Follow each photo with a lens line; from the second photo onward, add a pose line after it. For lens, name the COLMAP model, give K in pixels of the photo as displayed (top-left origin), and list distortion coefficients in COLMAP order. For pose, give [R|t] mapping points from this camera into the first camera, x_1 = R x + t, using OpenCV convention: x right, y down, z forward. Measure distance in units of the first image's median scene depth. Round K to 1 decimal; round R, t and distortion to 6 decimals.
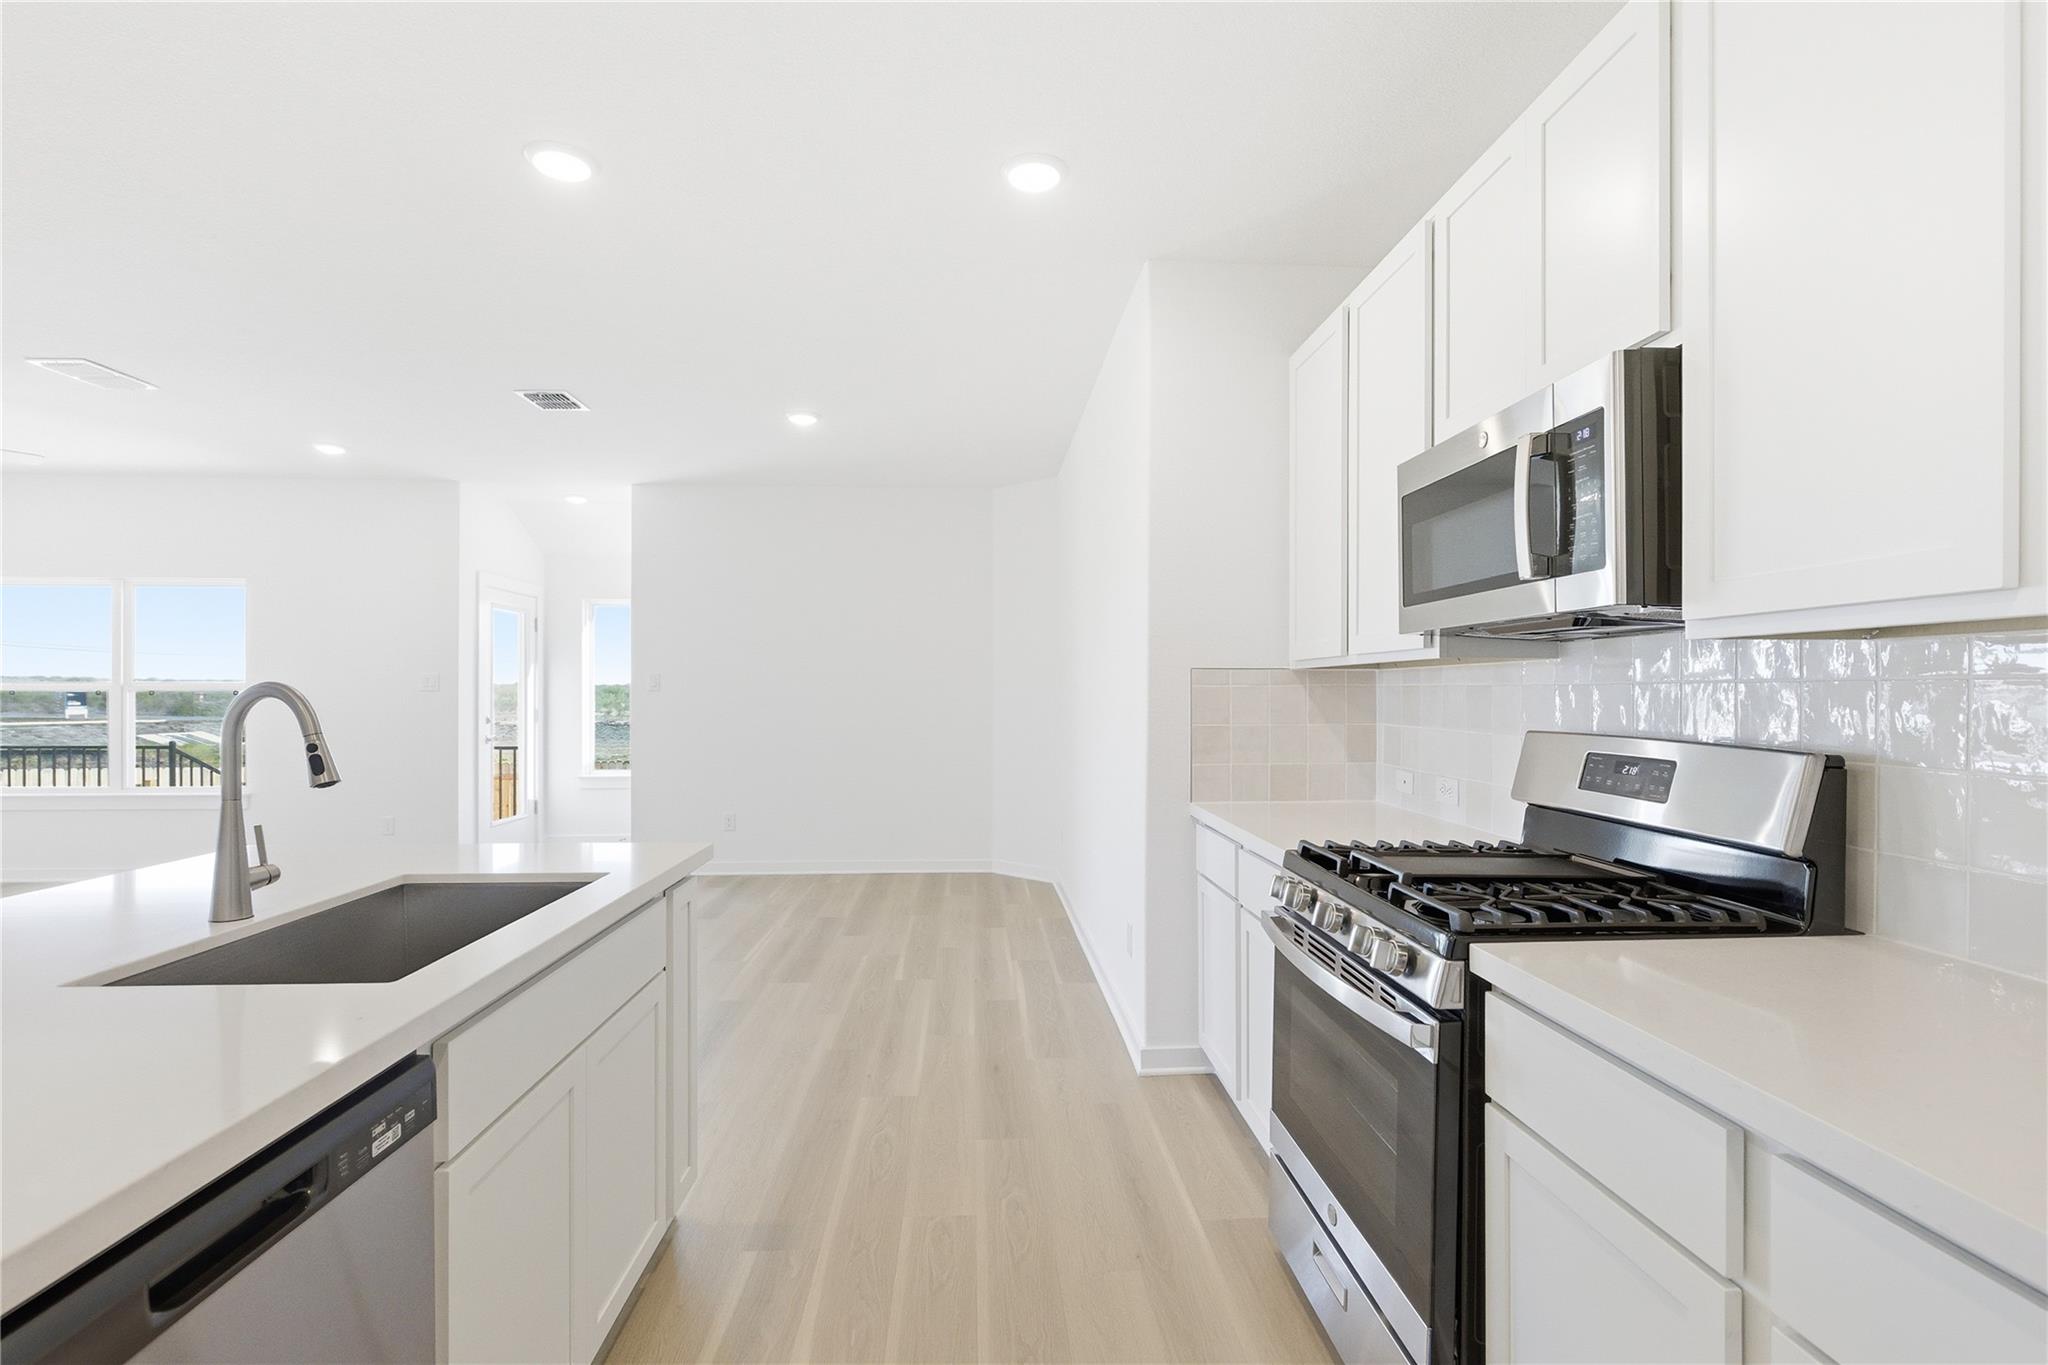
lens RADIAL K [[938.8, 0, 1030.0], [0, 938.8, 695.3], [0, 0, 1]] dist [-0.003967, 0.000507]
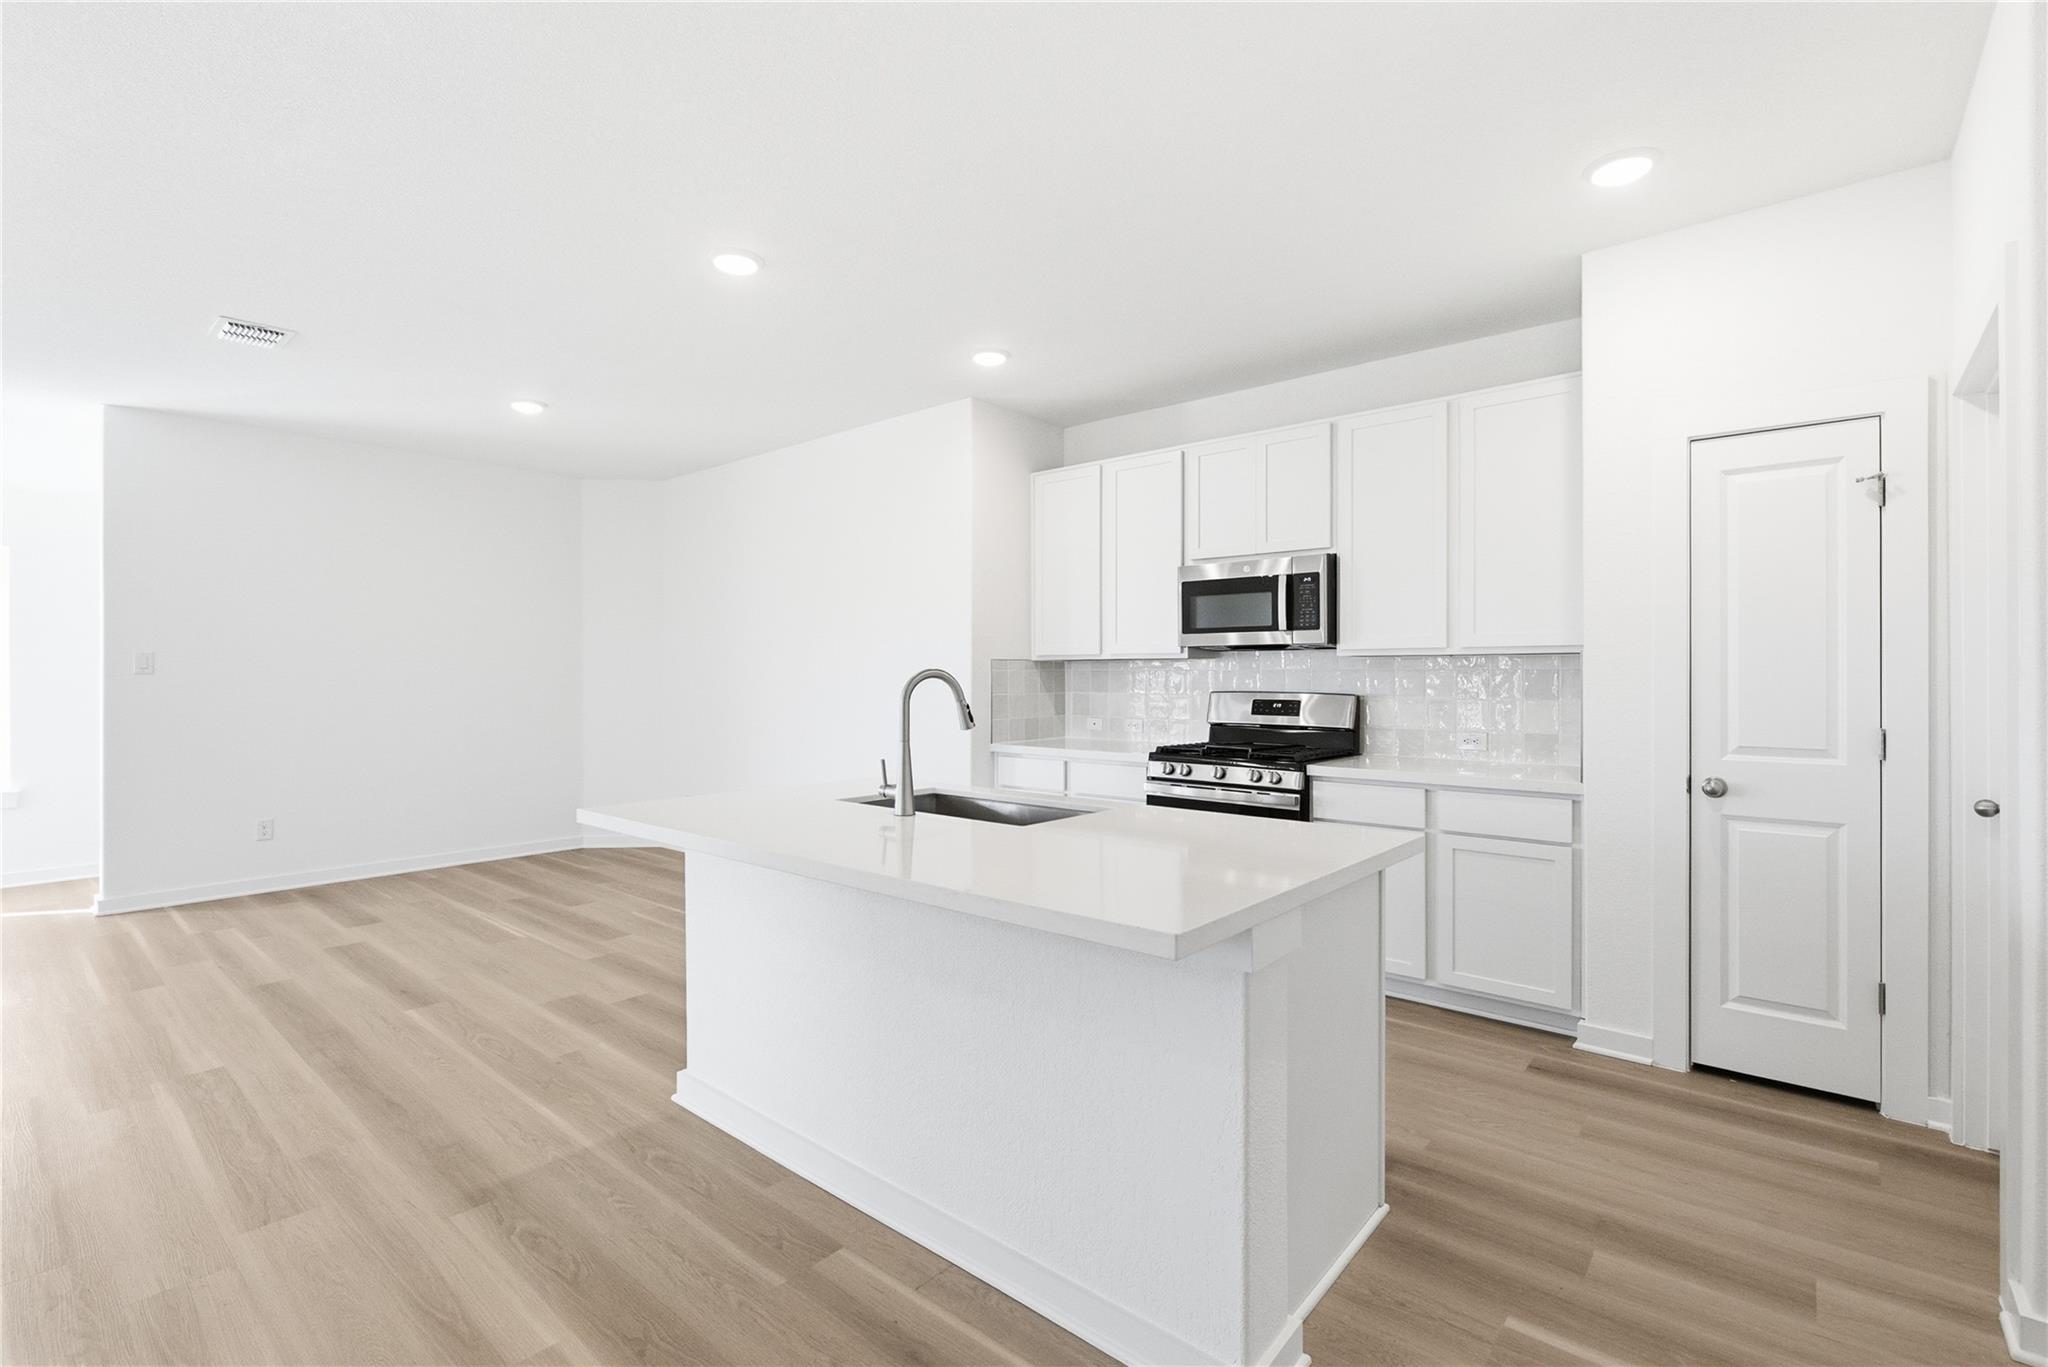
lens RADIAL K [[944.8, 0, 1022.5], [0, 944.8, 676.4], [0, 0, 1]] dist [0.035076, 0.000098]
pose [[0.679563, 0.002885, 0.733612, -1.603750], [0.000580, 0.999990, -0.004469, 0.013584], [-0.733617, 0.003462, 0.679554, -0.214961]]
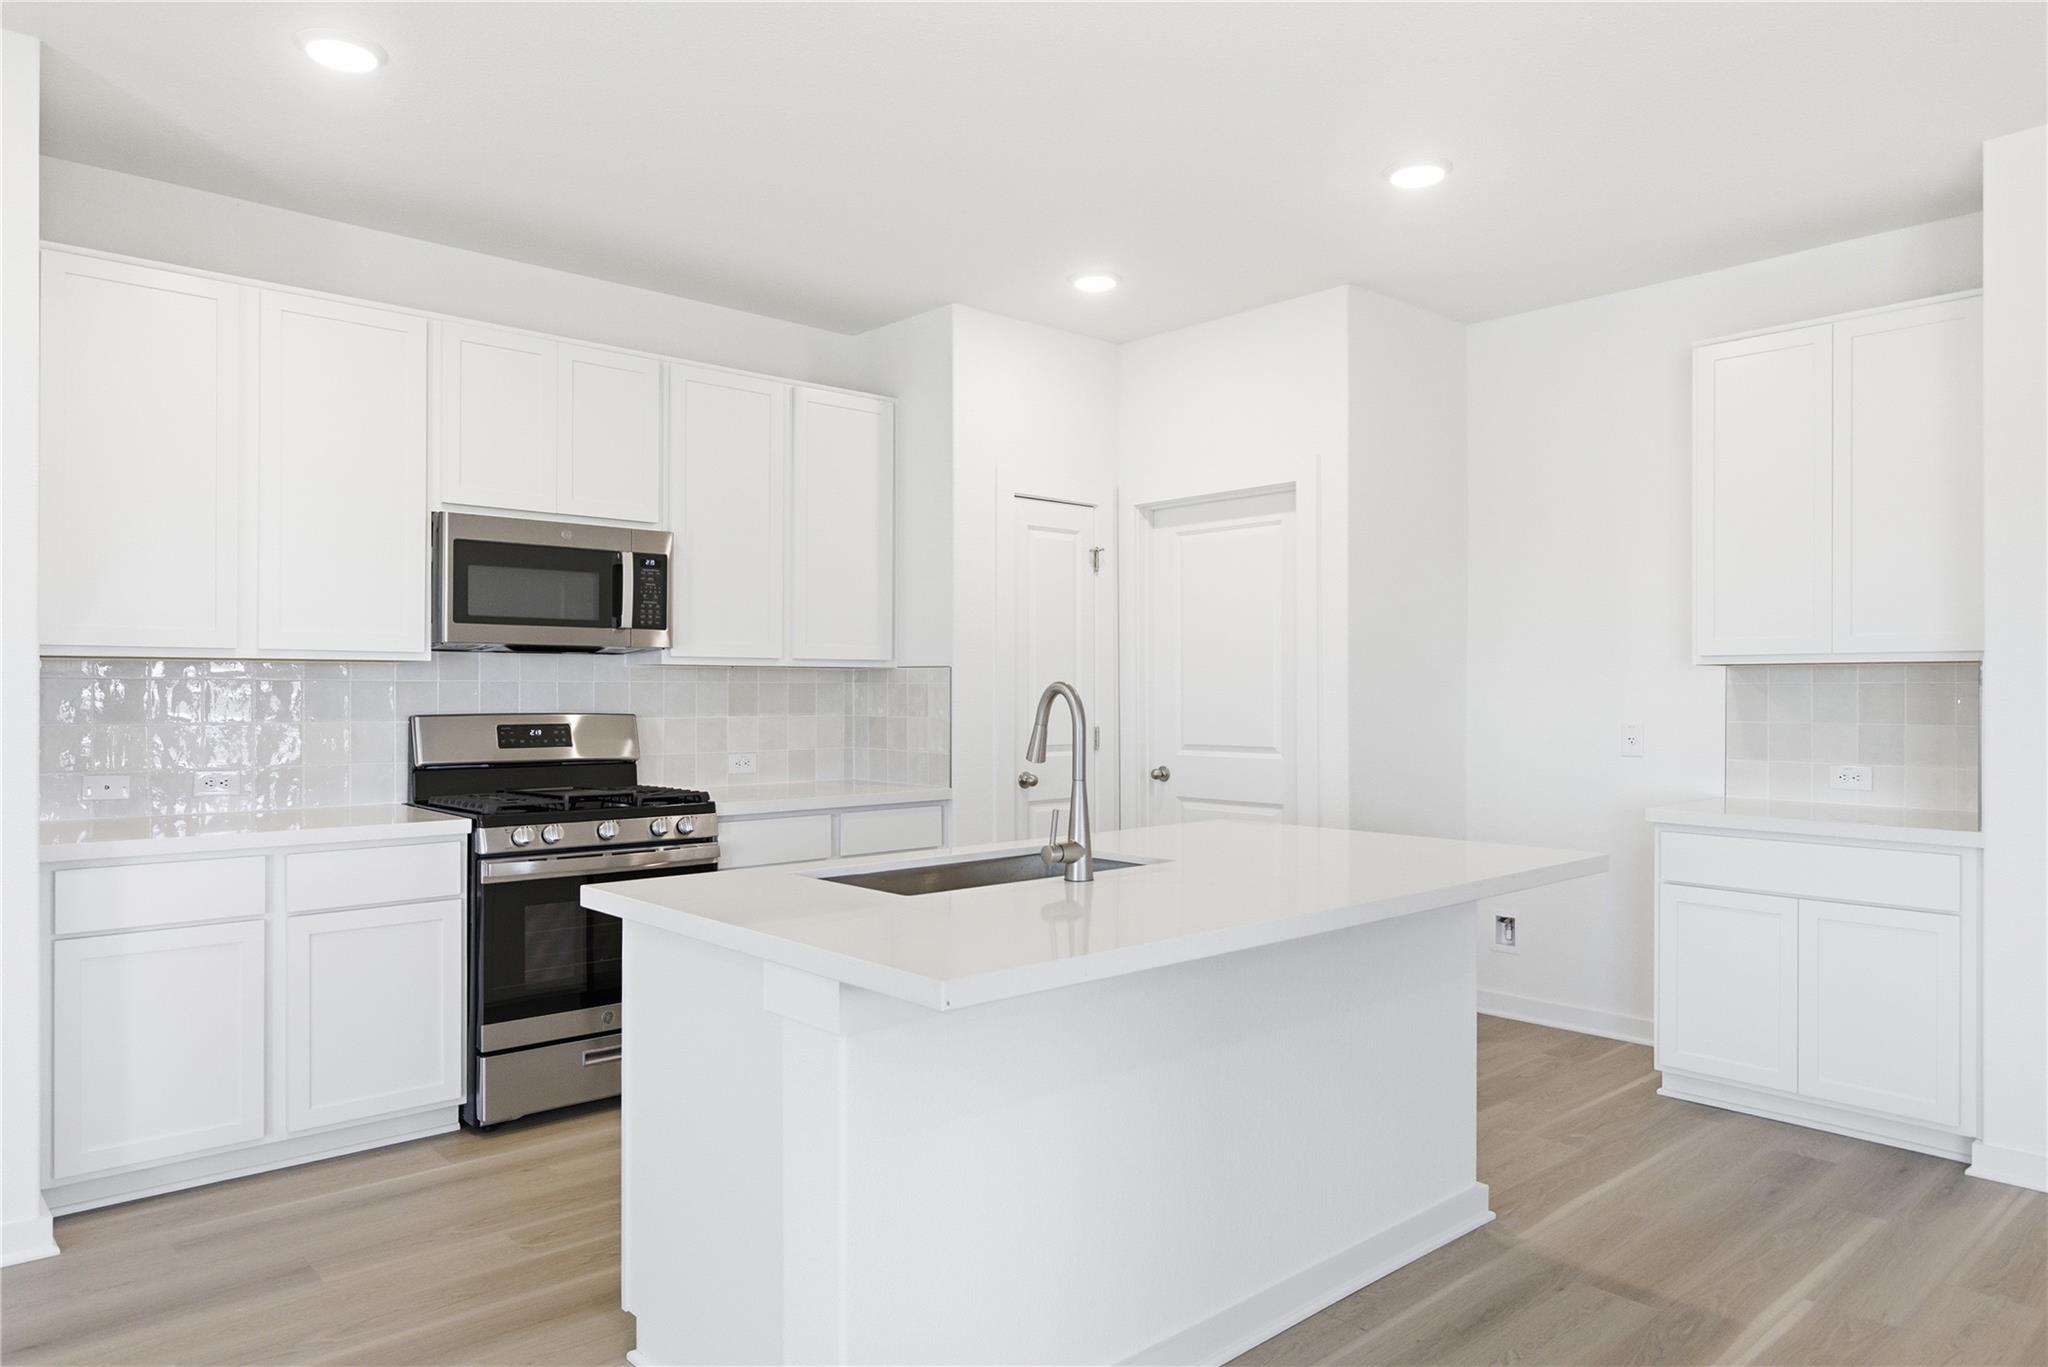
lens RADIAL K [[1272.9, 0, 1032.5], [0, 1272.9, 689.3], [0, 0, 1]] dist [-0.000287, -0.001925]
pose [[-0.631050, 0.001903, 0.775740, -1.681955], [0.003748, 0.999993, 0.000595, 0.002865], [-0.775733, 0.003283, -0.631052, 1.682124]]
